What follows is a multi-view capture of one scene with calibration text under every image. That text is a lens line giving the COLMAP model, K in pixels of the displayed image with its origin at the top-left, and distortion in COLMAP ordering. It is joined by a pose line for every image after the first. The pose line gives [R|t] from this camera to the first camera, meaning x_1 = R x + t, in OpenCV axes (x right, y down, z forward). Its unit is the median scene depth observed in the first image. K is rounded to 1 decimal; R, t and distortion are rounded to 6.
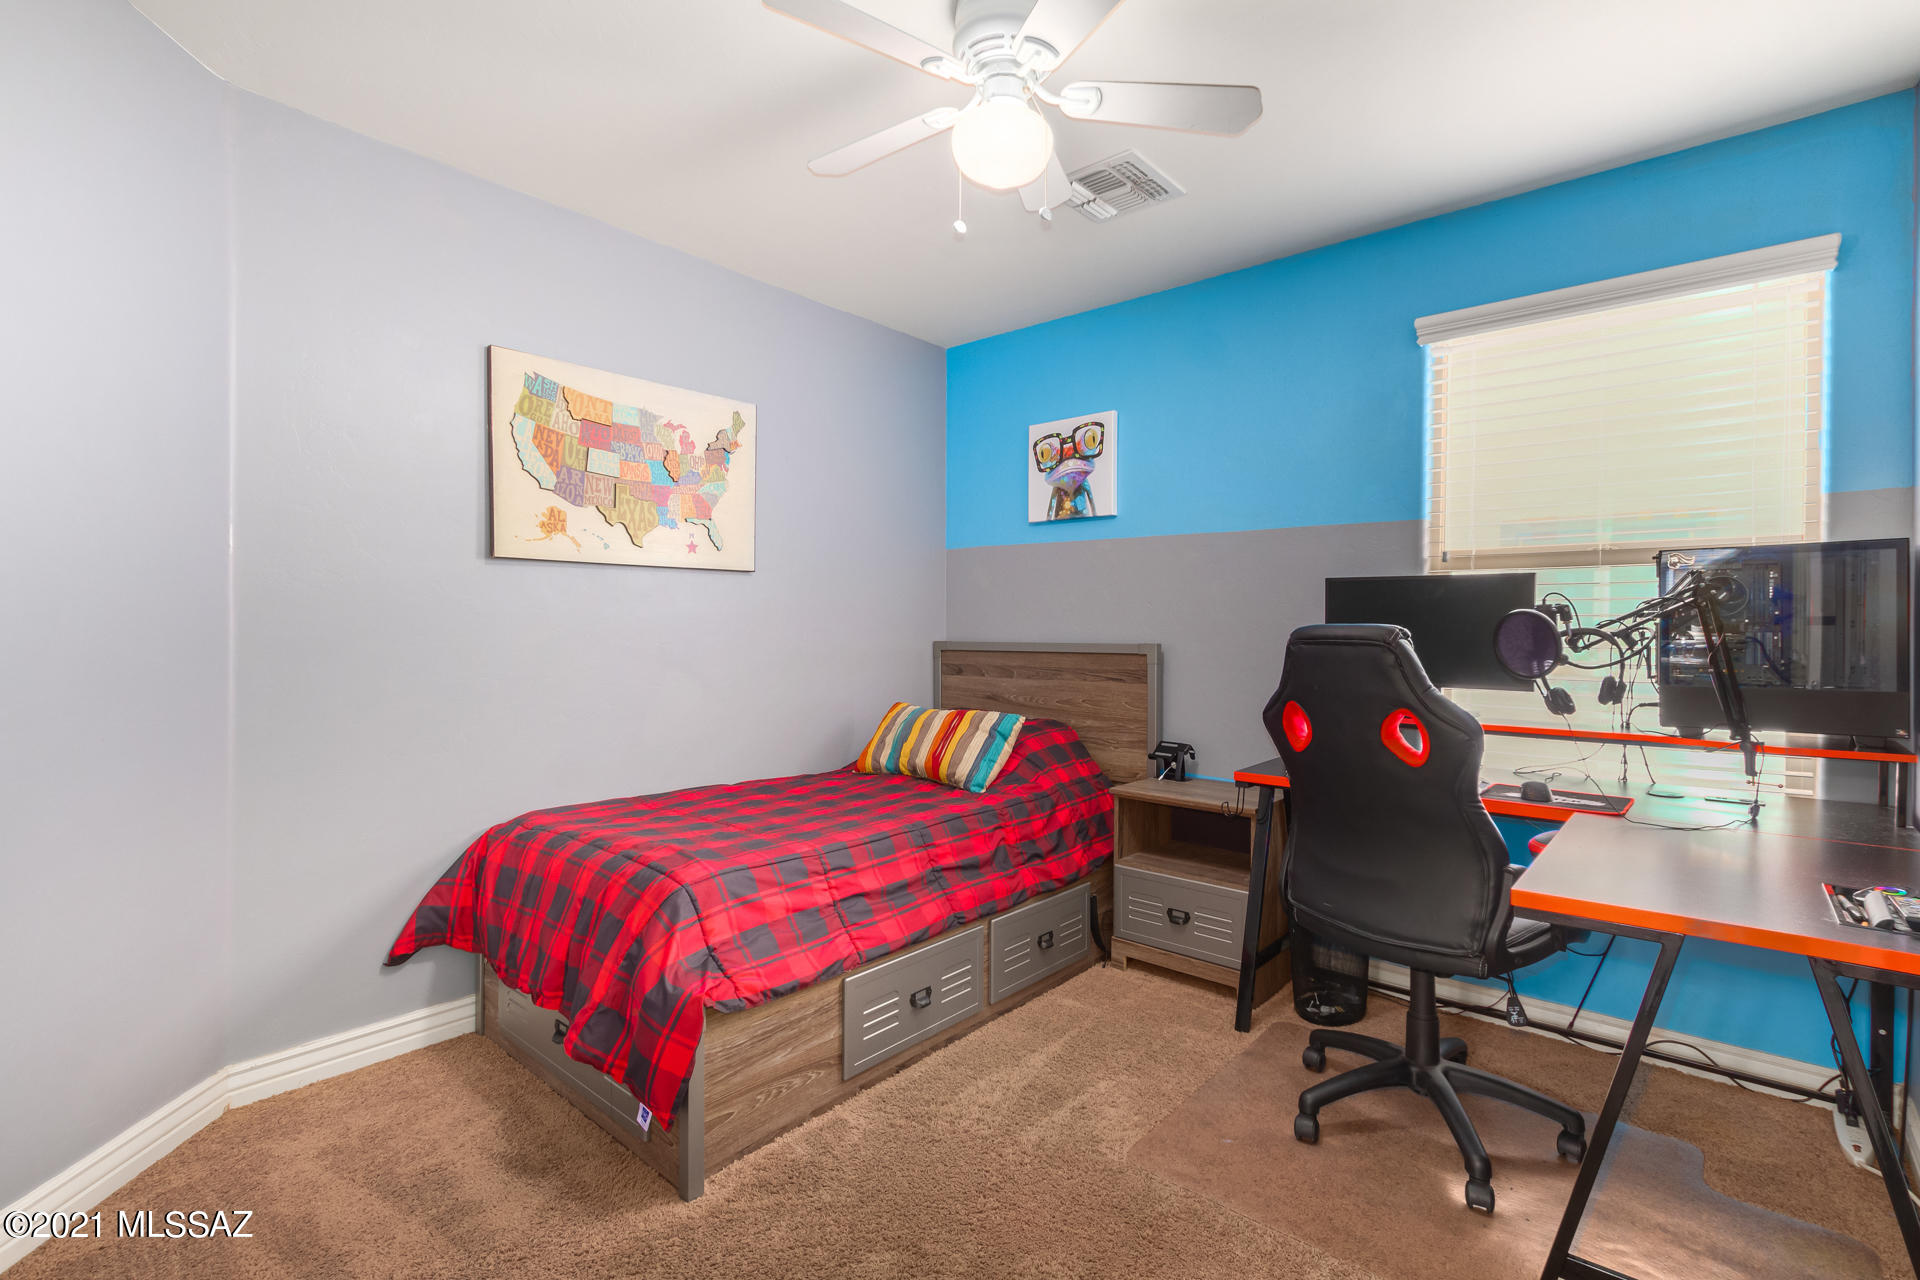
lens RADIAL K [[874.2, 0, 957.7], [0, 874.2, 634.4], [0, 0, 1]] dist [-0.001901, -0.000424]
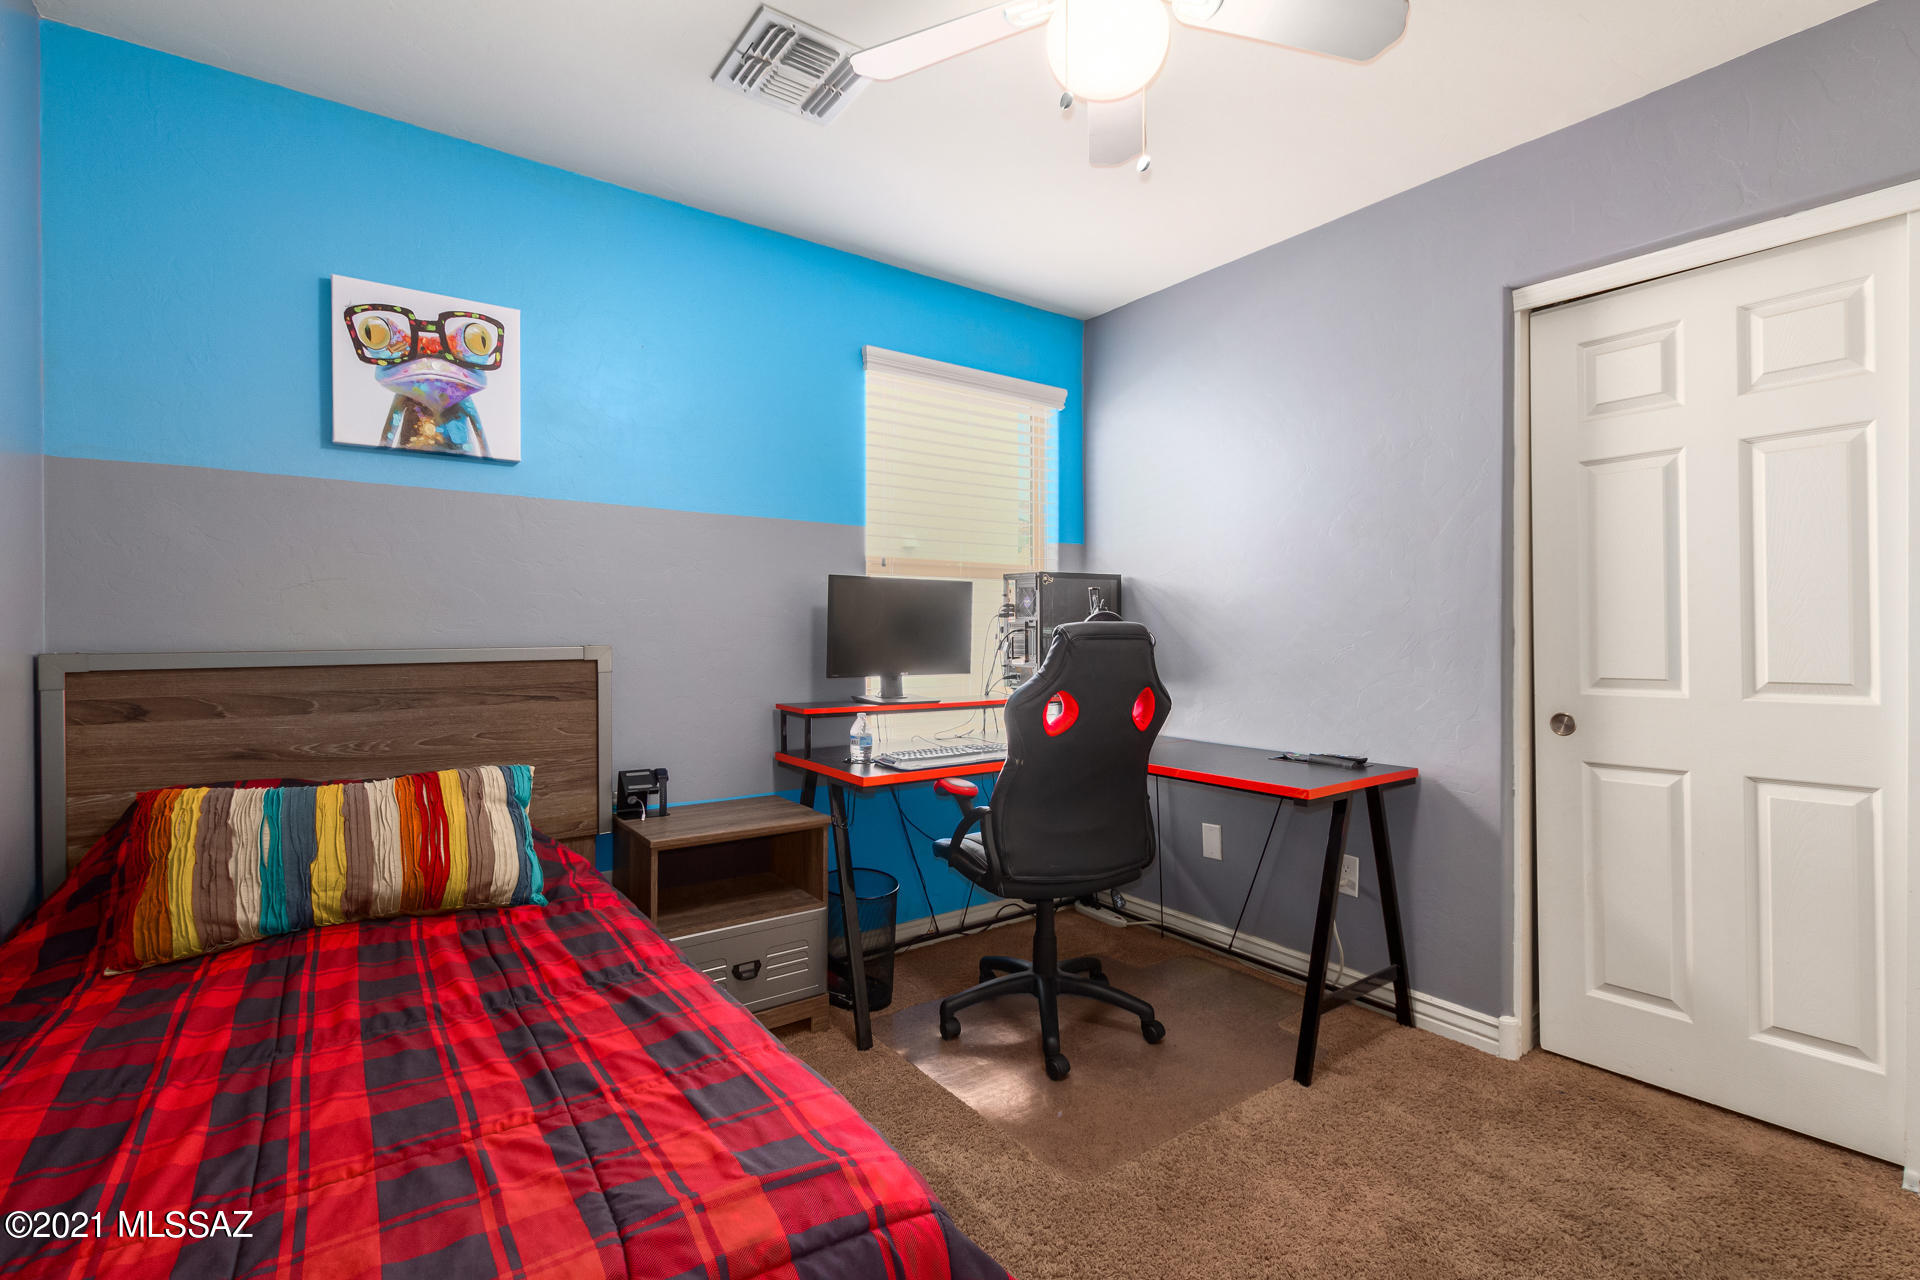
lens RADIAL K [[874.2, 0, 960.1], [0, 874.2, 636.2], [0, 0, 1]] dist [-0.001901, -0.000424]
pose [[0.222877, -0.014573, 0.974738, -0.408631], [0.007086, 0.999886, 0.013329, -0.004681], [-0.974821, 0.003937, 0.222955, 0.490655]]
